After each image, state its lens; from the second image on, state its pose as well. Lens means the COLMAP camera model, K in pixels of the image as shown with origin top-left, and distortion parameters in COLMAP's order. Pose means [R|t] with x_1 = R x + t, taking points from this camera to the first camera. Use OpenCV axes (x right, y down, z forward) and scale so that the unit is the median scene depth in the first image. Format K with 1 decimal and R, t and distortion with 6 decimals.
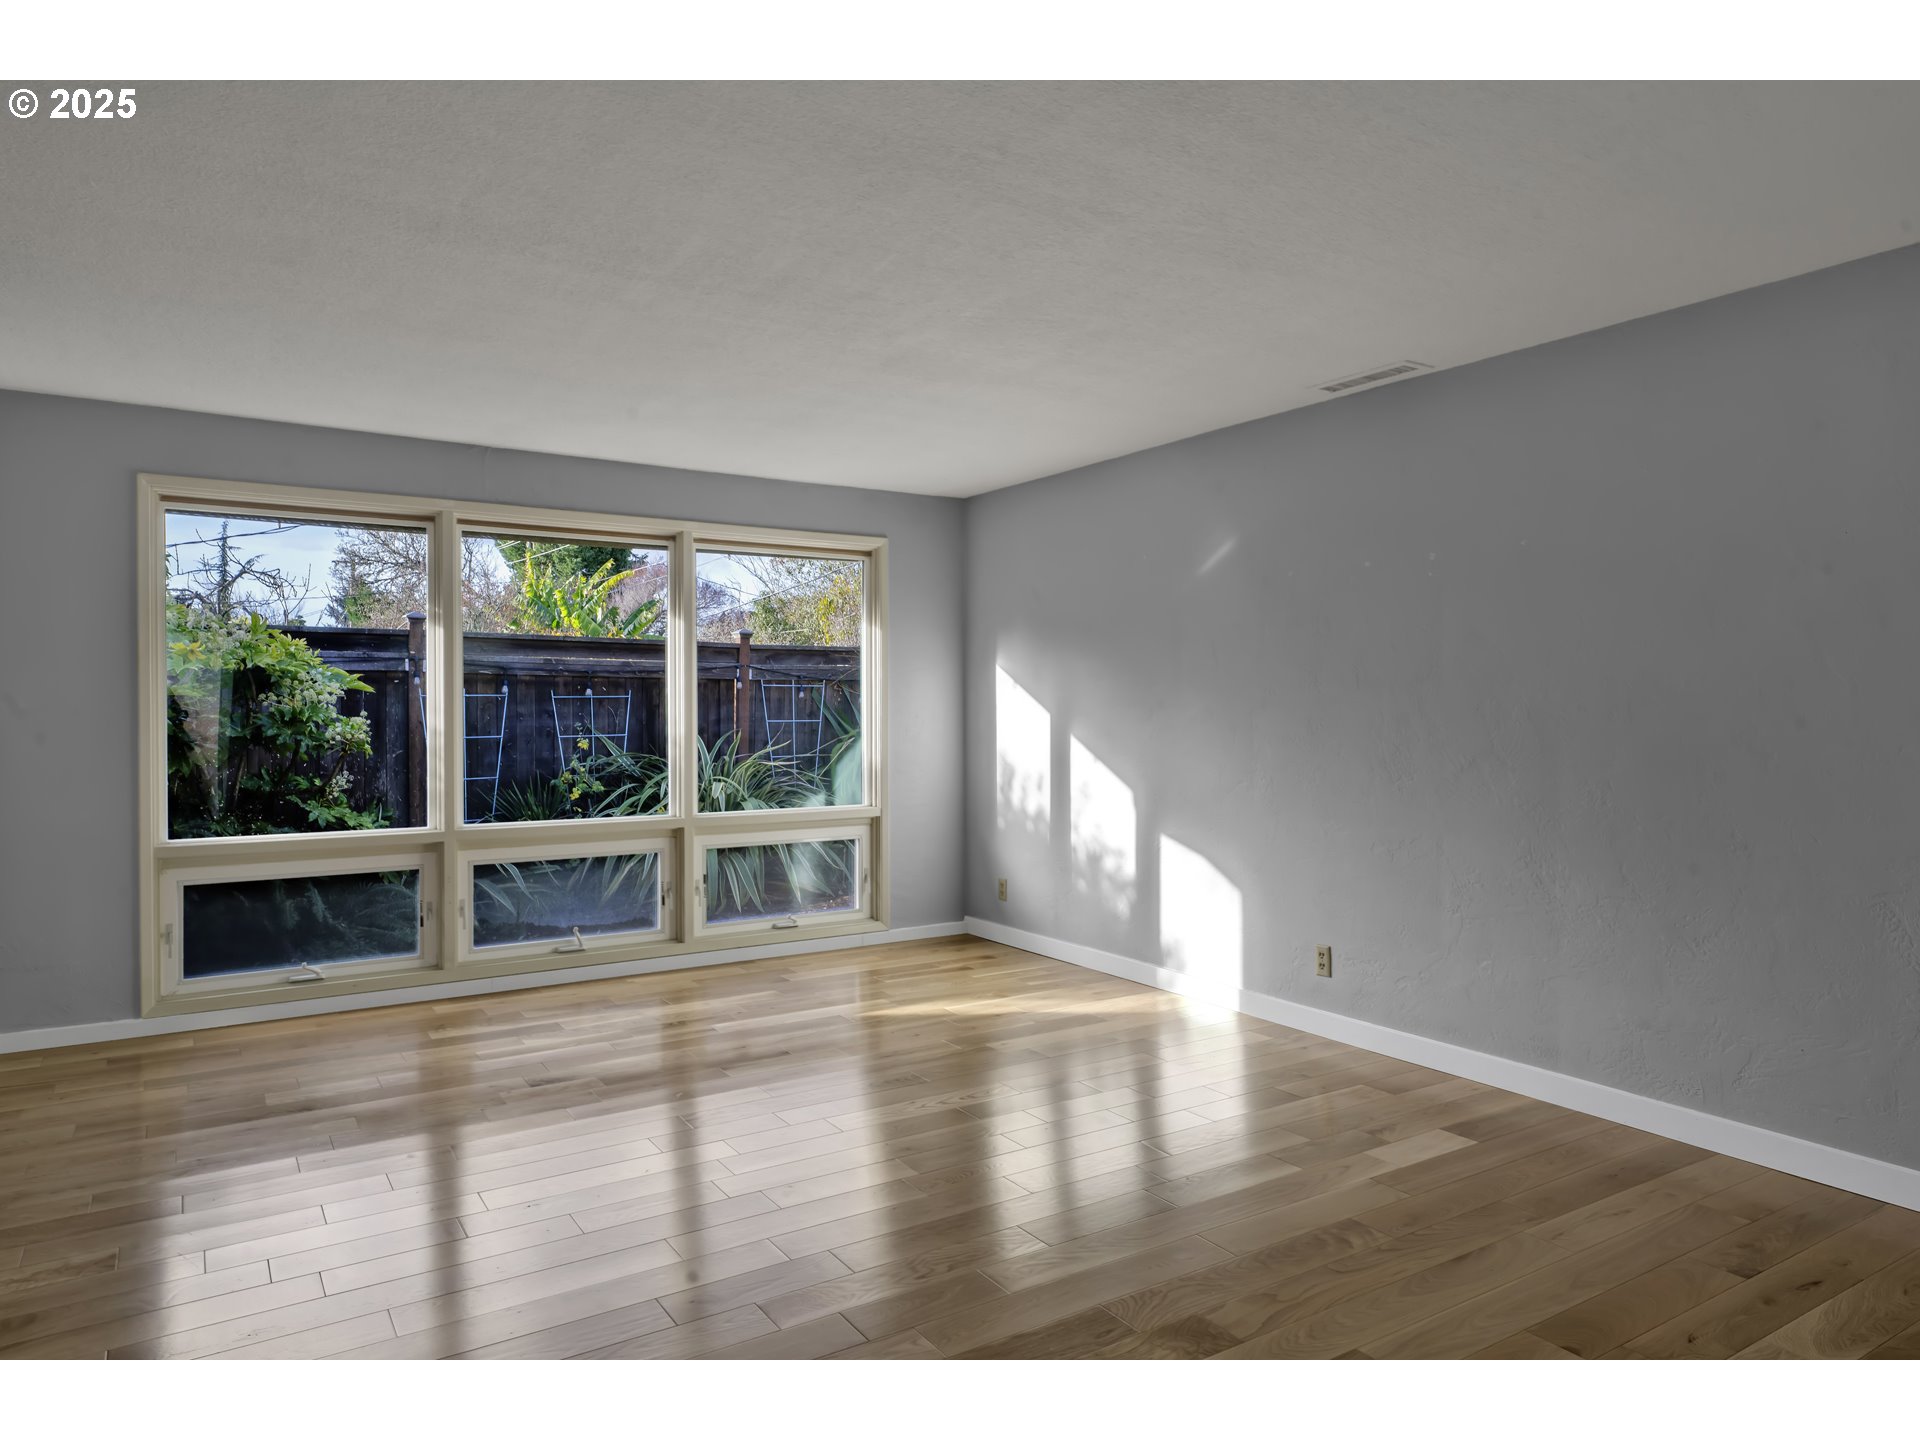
lens RADIAL K [[1037.0, 0, 960.0], [0, 1037.0, 720.0], [0, 0, 1]] dist [-0.002247, -0.000396]
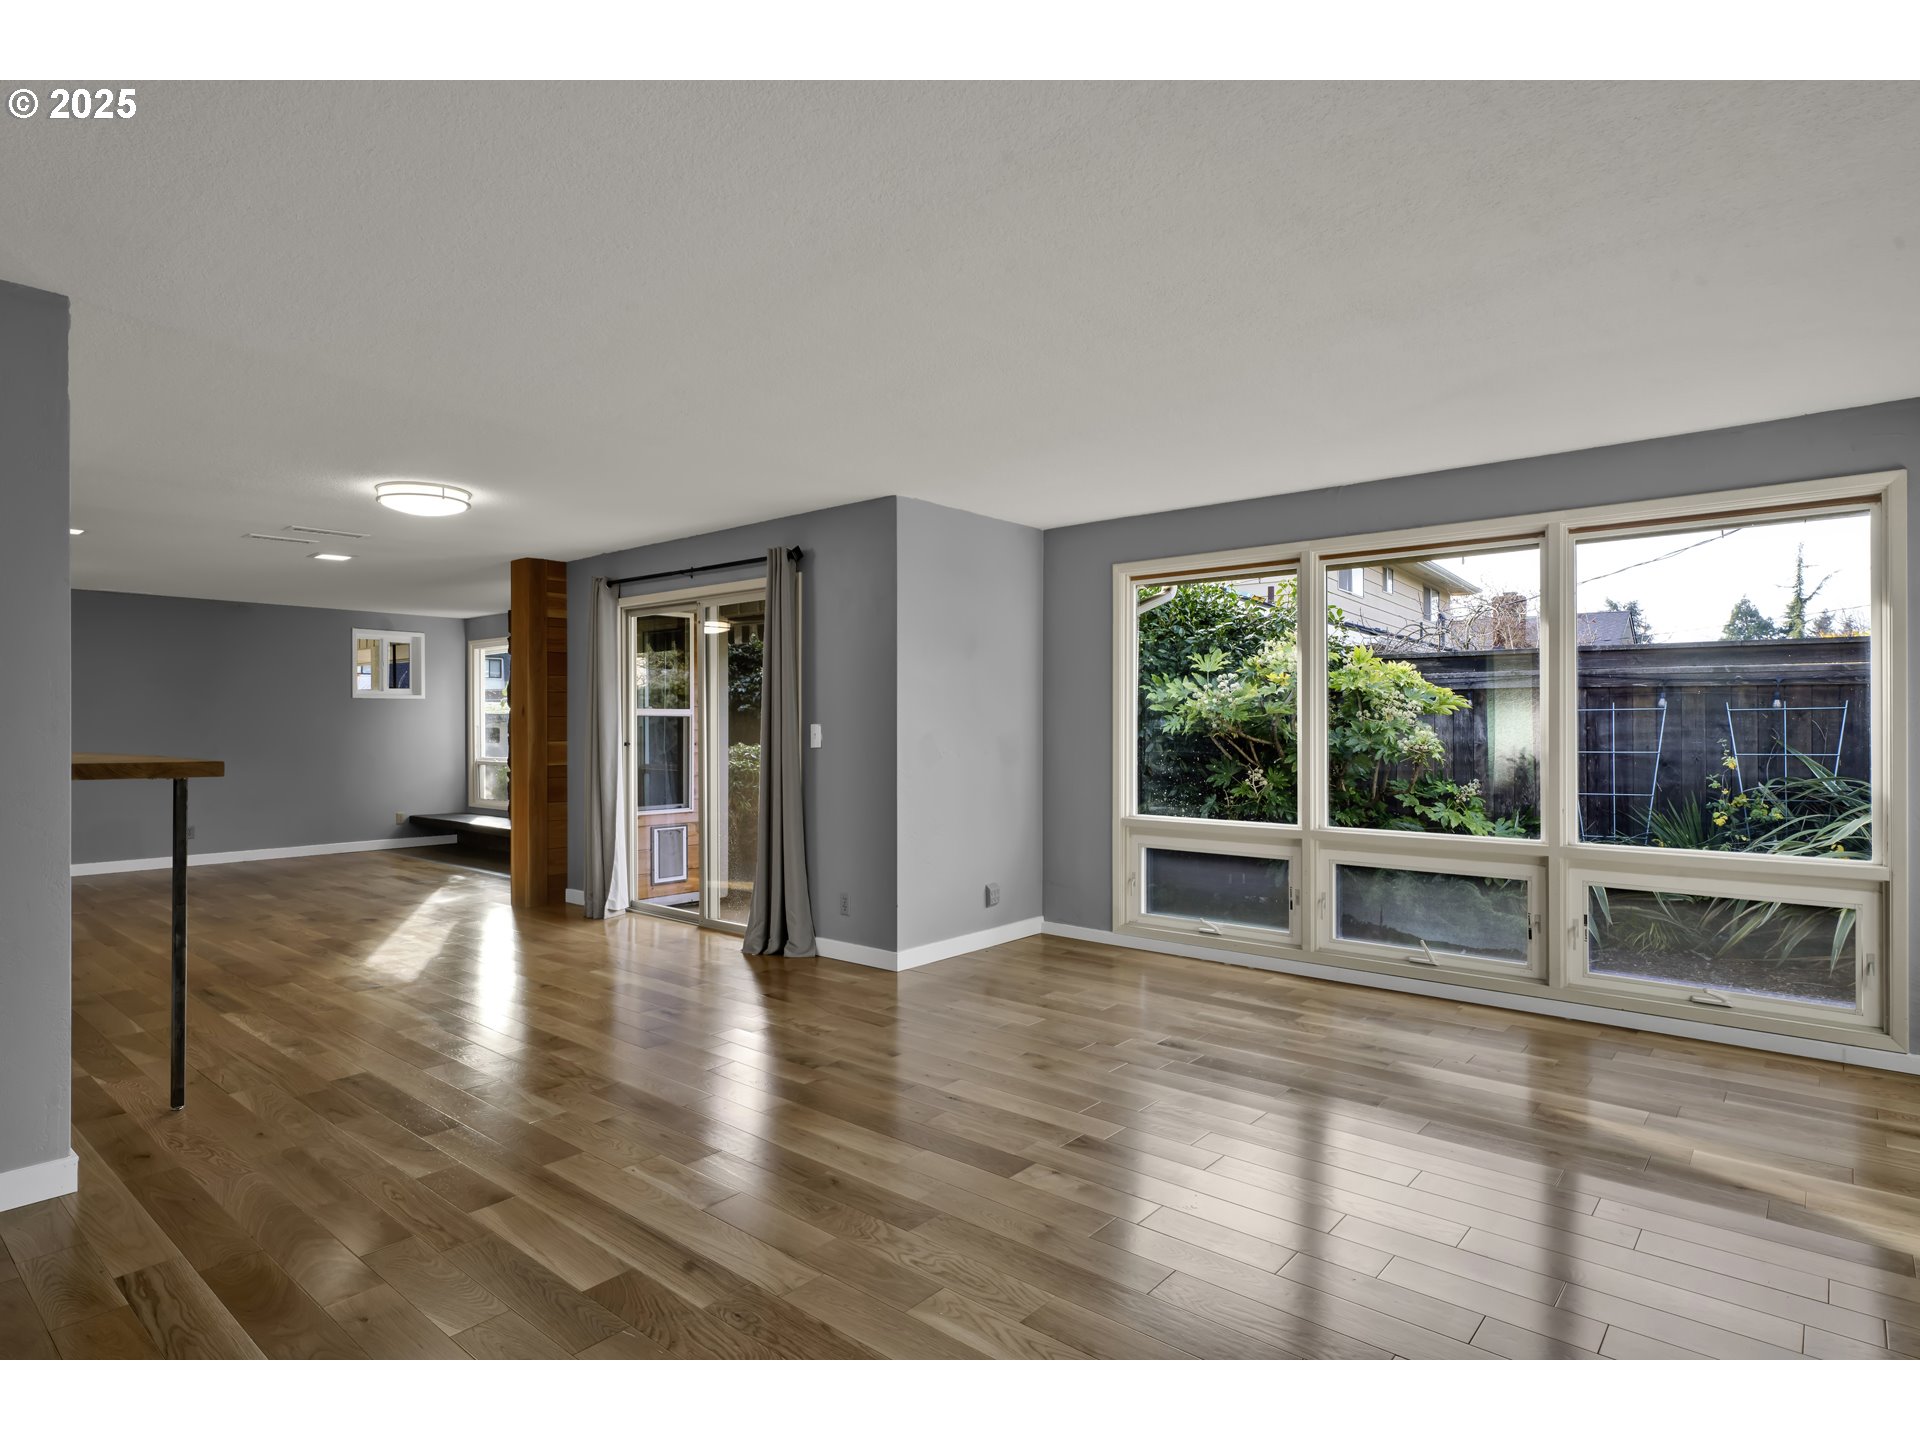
lens RADIAL K [[1007.2, 0, 960.0], [0, 1007.2, 720.0], [0, 0, 1]] dist [0.017850, 0.000198]
pose [[0.360422, -0.002139, -0.932787, 0.353942], [-0.010690, 0.999922, -0.006423, -0.002301], [0.932728, 0.012286, 0.360371, 0.206072]]
